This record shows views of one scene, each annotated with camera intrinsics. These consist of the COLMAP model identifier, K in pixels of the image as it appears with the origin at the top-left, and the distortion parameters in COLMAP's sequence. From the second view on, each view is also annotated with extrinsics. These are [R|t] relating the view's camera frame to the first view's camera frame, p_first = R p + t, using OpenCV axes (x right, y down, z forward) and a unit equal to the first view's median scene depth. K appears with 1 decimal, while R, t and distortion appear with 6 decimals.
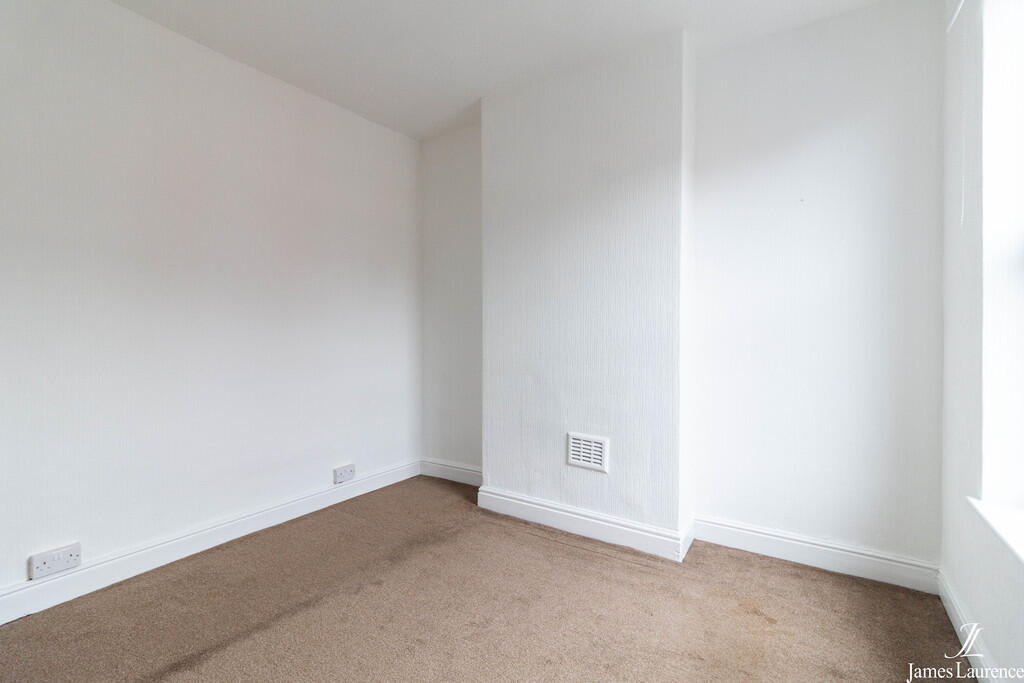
lens RADIAL K [[471.3, 0, 512.0], [0, 471.3, 341.5], [0, 0, 1]] dist [0.004400, 0.000458]
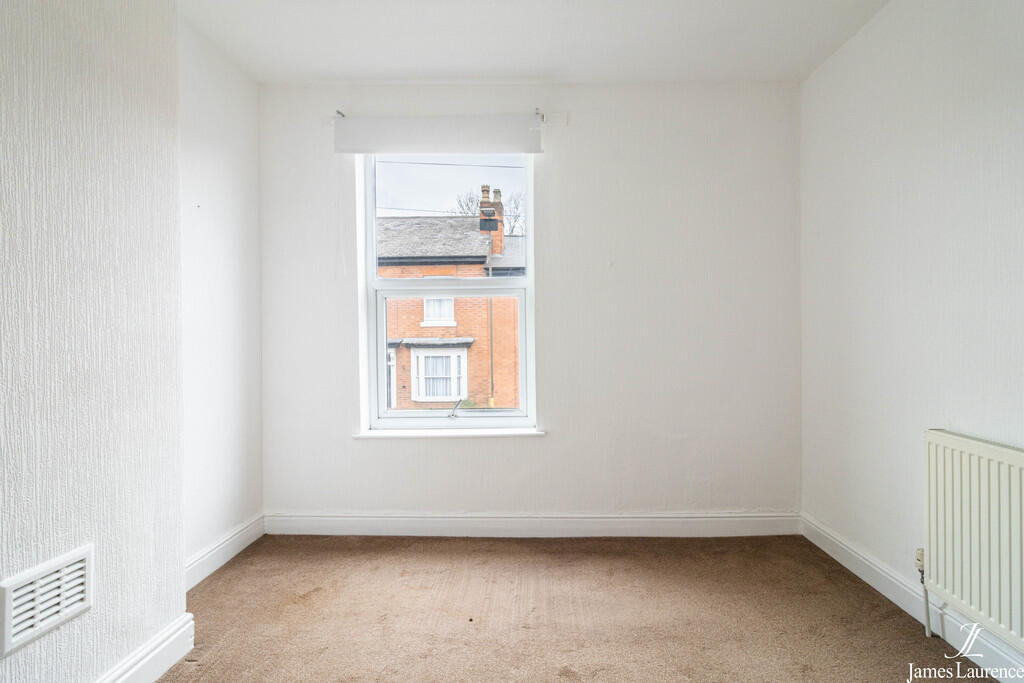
lens RADIAL K [[471.3, 0, 512.0], [0, 471.3, 341.5], [0, 0, 1]] dist [0.004400, 0.000458]
pose [[-0.509007, -0.005651, 0.860744, -0.514477], [0.028003, 0.999340, 0.023120, -0.027252], [-0.860307, 0.035872, -0.508513, 0.849646]]
